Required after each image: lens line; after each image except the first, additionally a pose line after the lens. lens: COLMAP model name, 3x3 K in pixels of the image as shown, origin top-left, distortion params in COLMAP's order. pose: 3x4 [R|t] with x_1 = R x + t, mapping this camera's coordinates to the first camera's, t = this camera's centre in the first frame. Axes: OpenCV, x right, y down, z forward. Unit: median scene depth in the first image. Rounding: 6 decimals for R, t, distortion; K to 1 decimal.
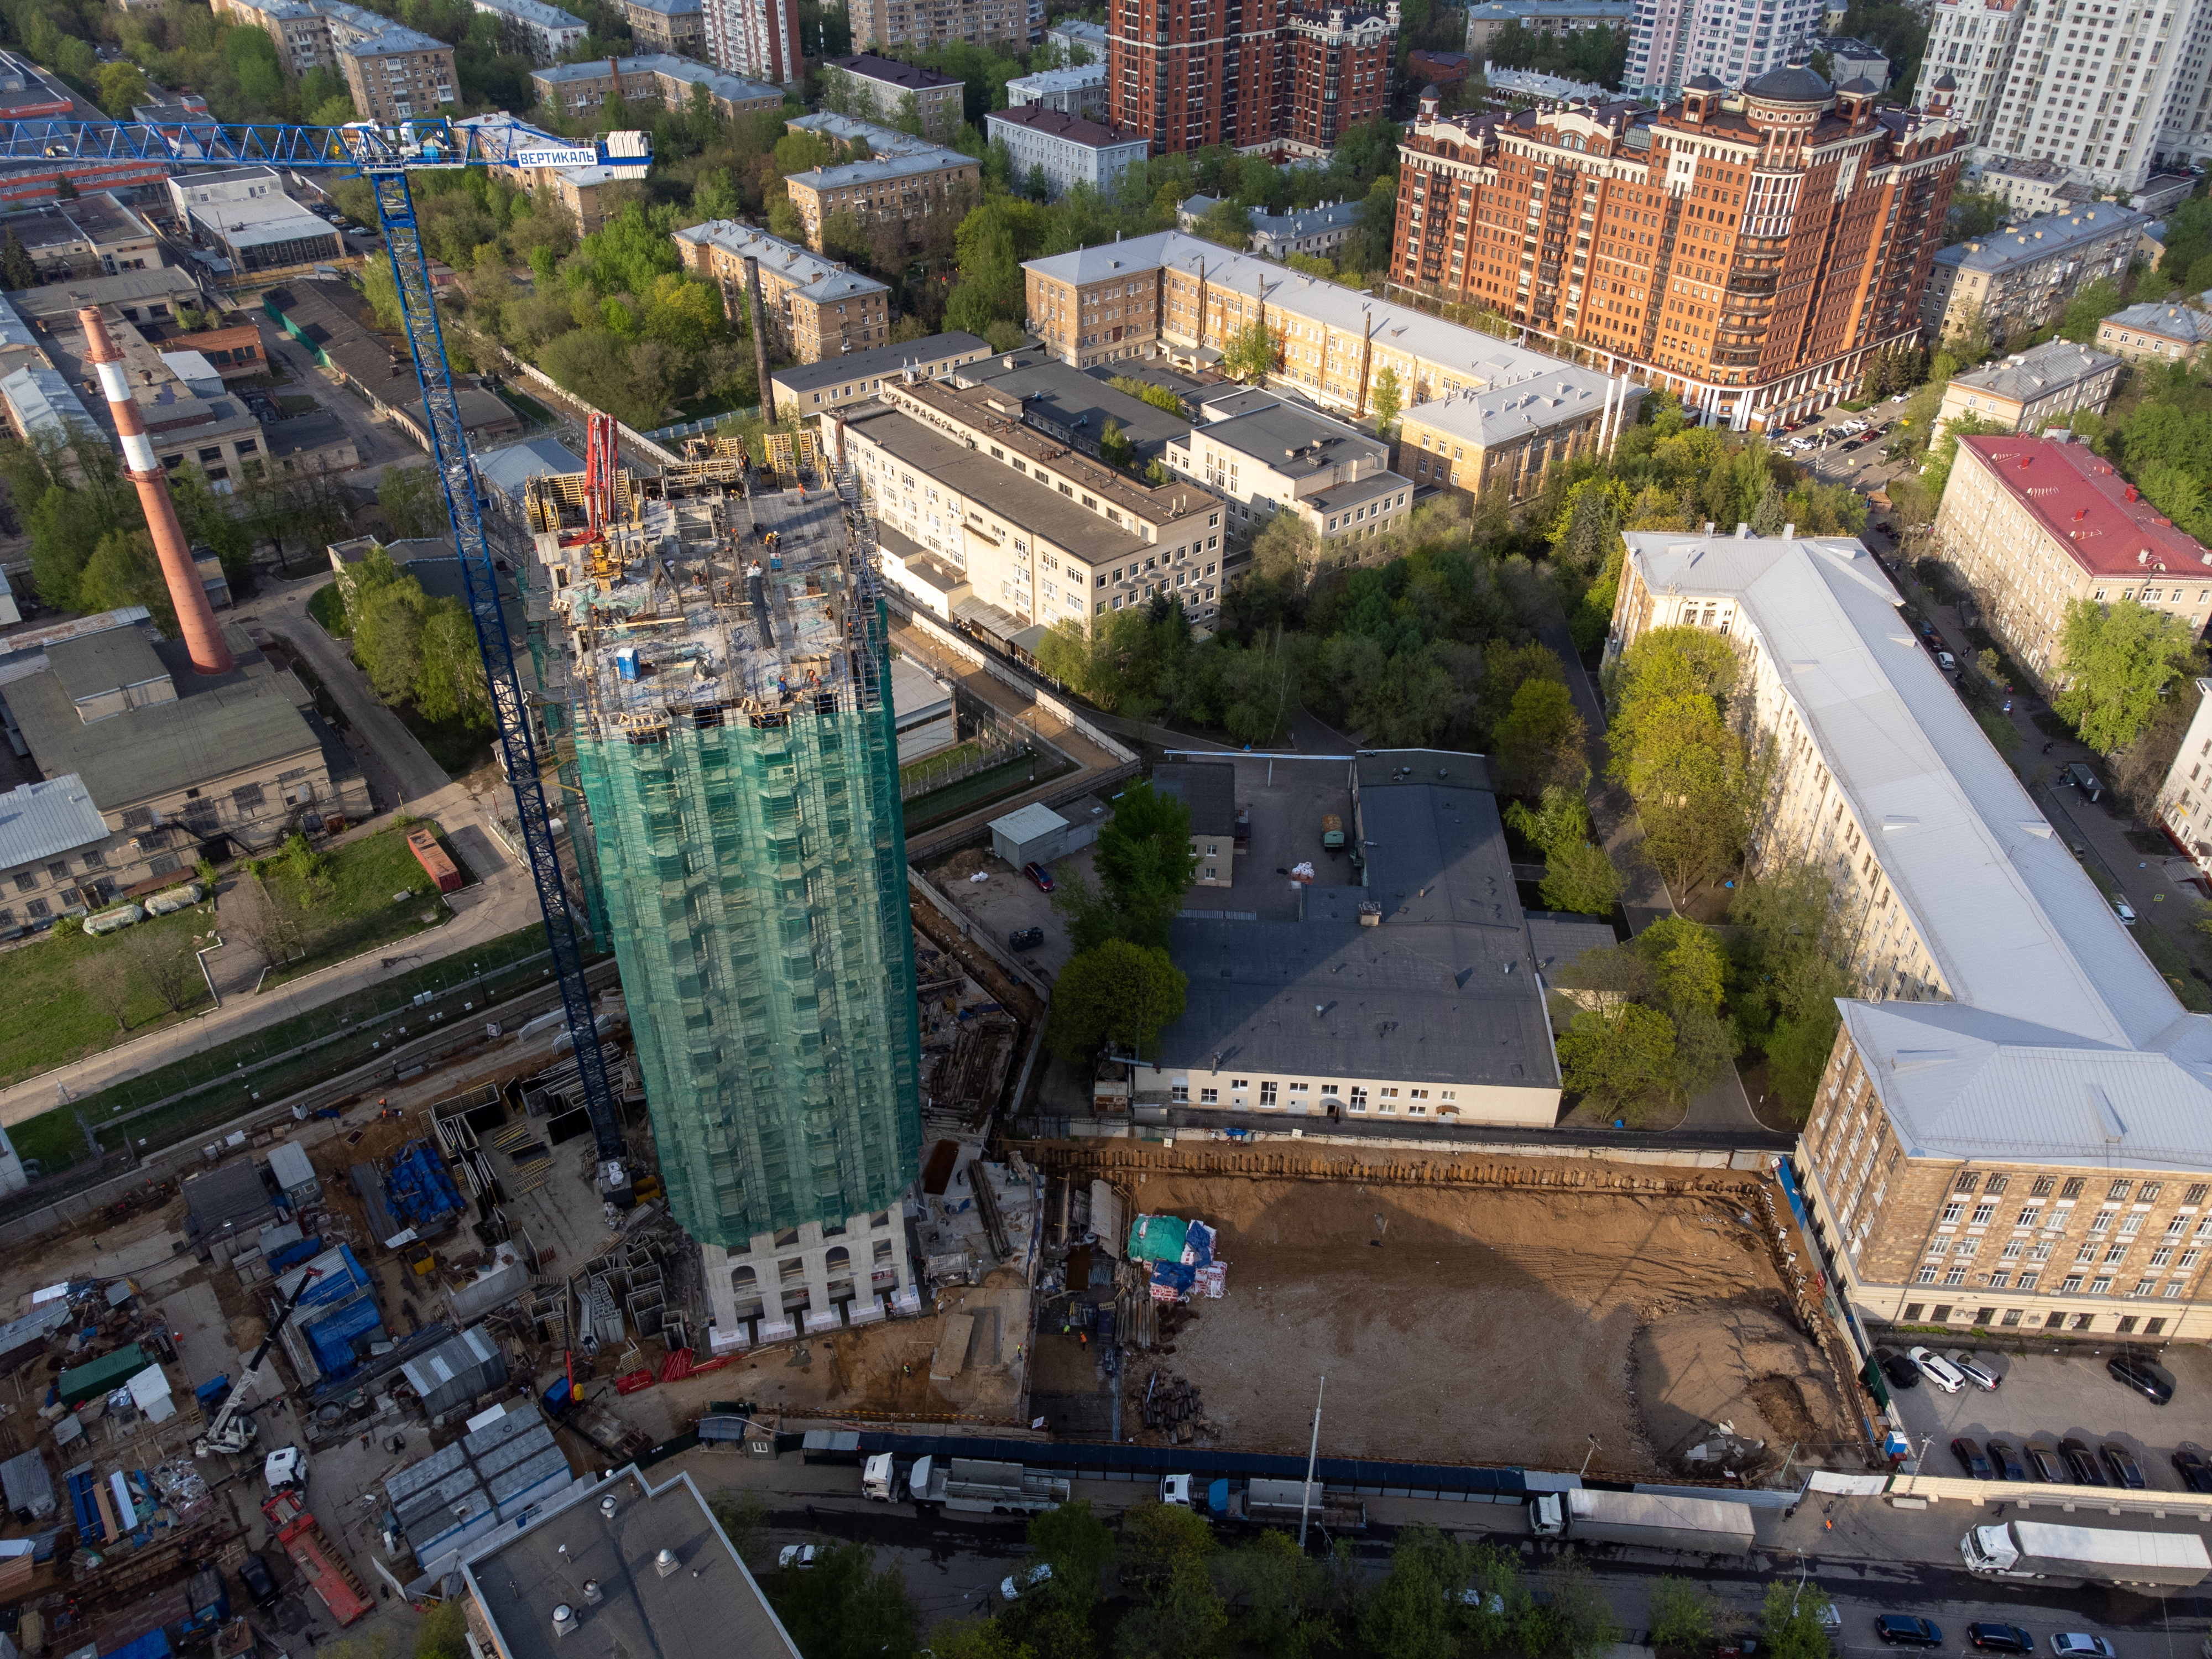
lens RADIAL K [[1607.3, 0, 1106.0], [0, 1607.3, 829.5], [0, 0, 1]] dist [0.010009, -0.007396]
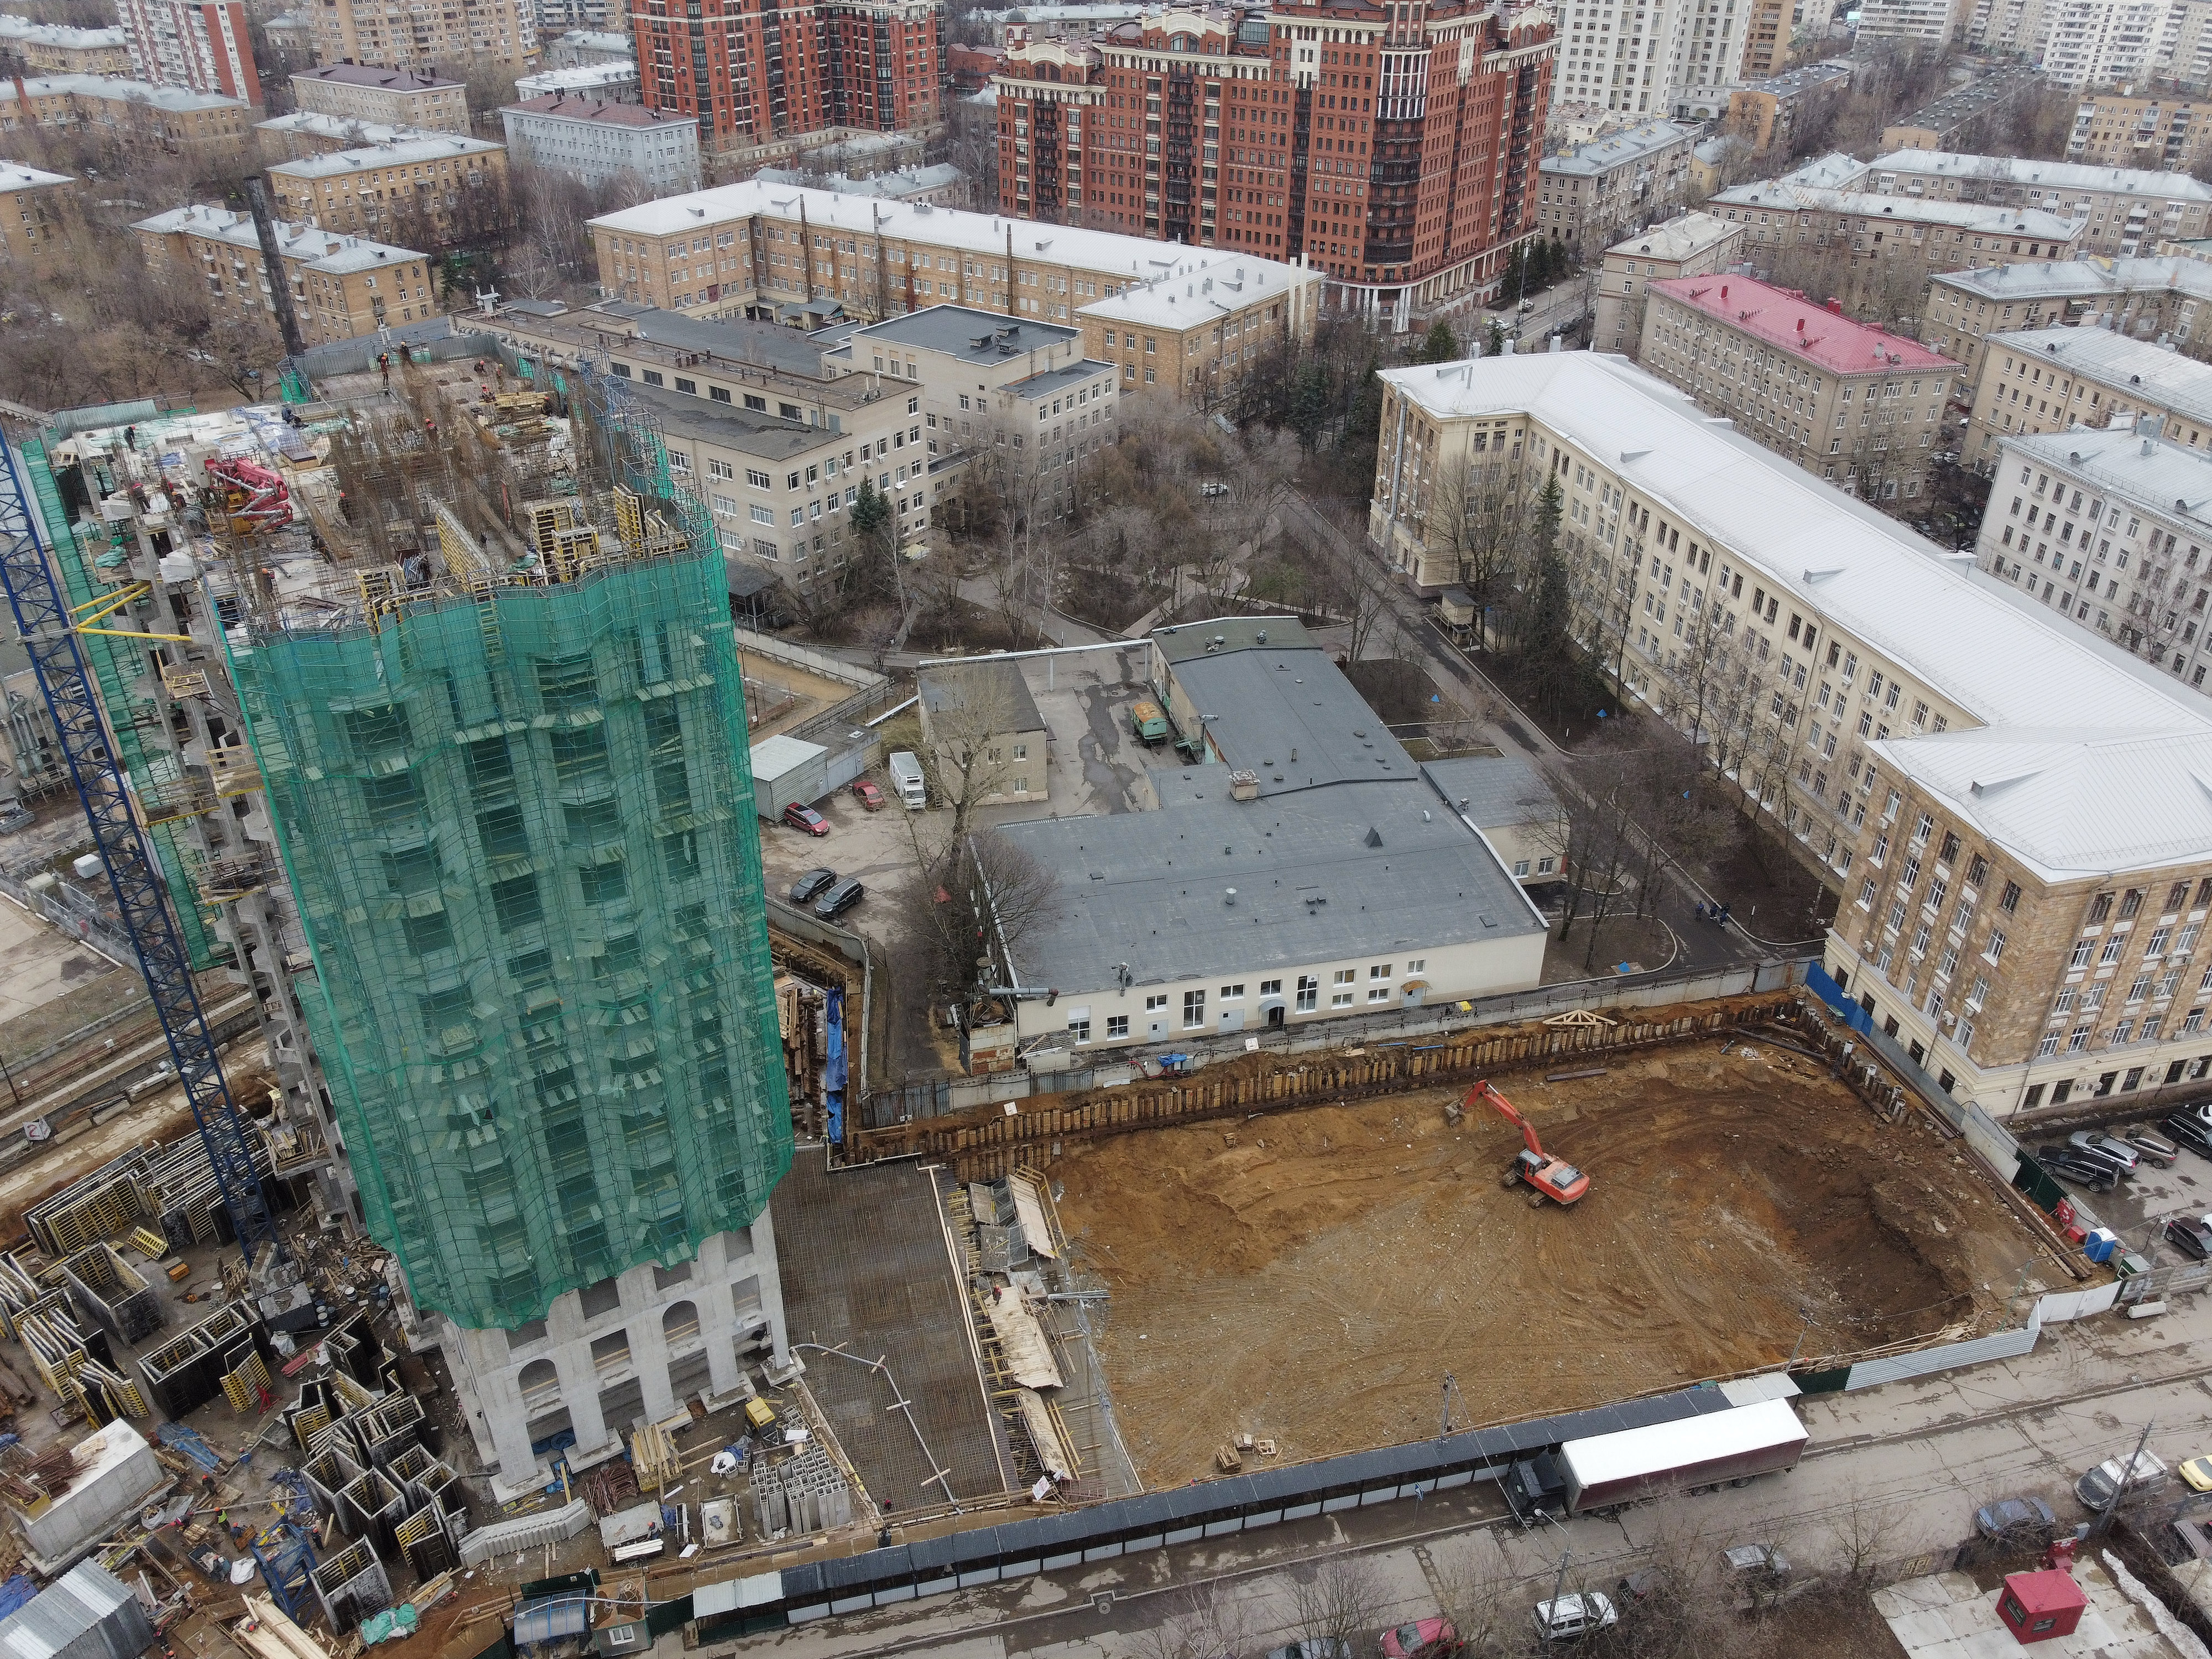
lens RADIAL K [[1642.8, 0, 1106.0], [0, 1642.8, 829.5], [0, 0, 1]] dist [0.004159, -0.009534]
pose [[0.957096, -0.151161, 0.247221, -0.060465], [0.166520, 0.985129, -0.042323, 0.056051], [-0.237147, 0.081674, 0.968034, 0.134336]]
